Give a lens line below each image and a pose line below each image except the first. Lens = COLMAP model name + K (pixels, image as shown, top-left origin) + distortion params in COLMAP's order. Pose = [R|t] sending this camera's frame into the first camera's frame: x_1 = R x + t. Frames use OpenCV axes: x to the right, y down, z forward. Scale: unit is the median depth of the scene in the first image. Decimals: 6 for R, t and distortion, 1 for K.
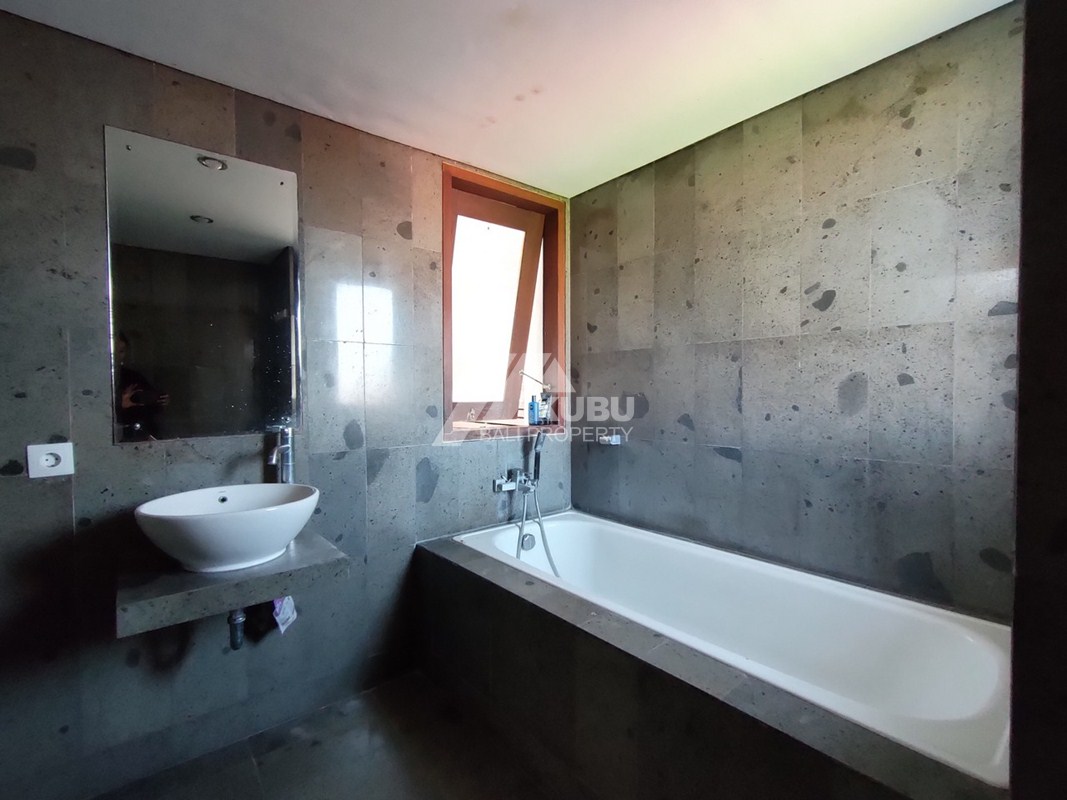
lens RADIAL K [[488.4, 0, 538.6], [0, 488.4, 398.3], [0, 0, 1]] dist [0.002785, 0.000595]
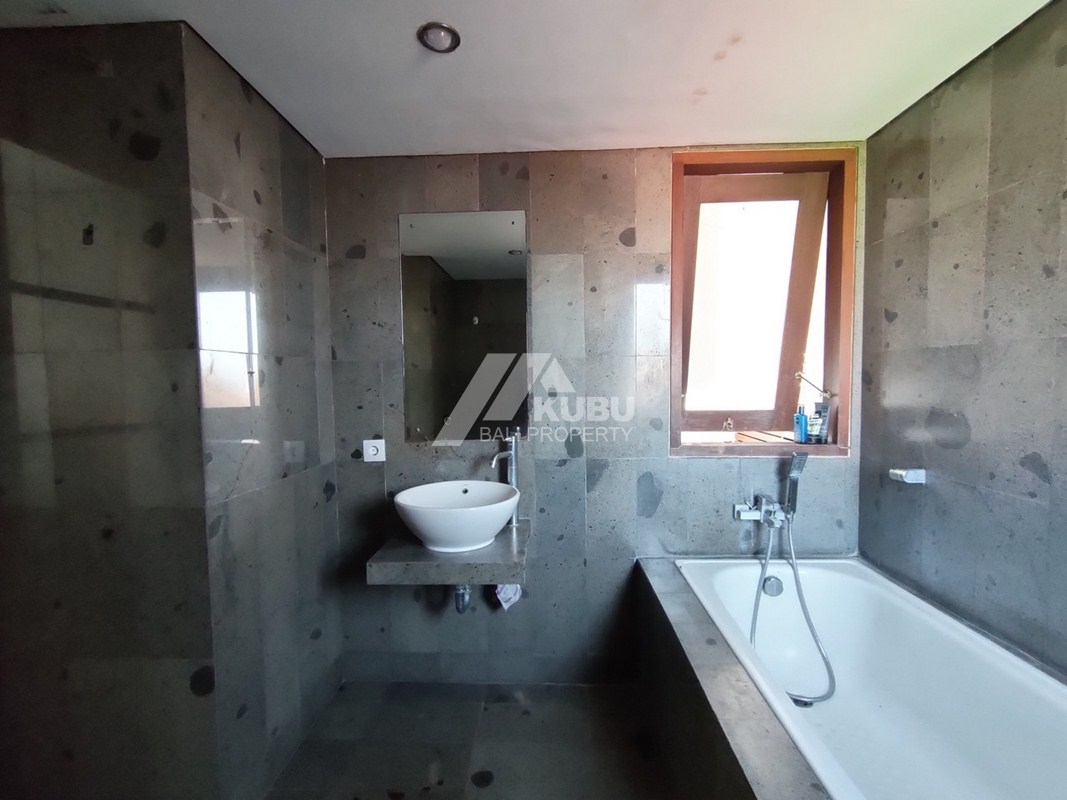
lens RADIAL K [[488.4, 0, 535.9], [0, 488.4, 400.0], [0, 0, 1]] dist [0.002785, 0.000595]
pose [[0.752992, 0.025367, -0.657541, 0.229653], [-0.001234, 0.999309, 0.037138, -0.054803], [0.658029, -0.027154, 0.752503, 0.132585]]
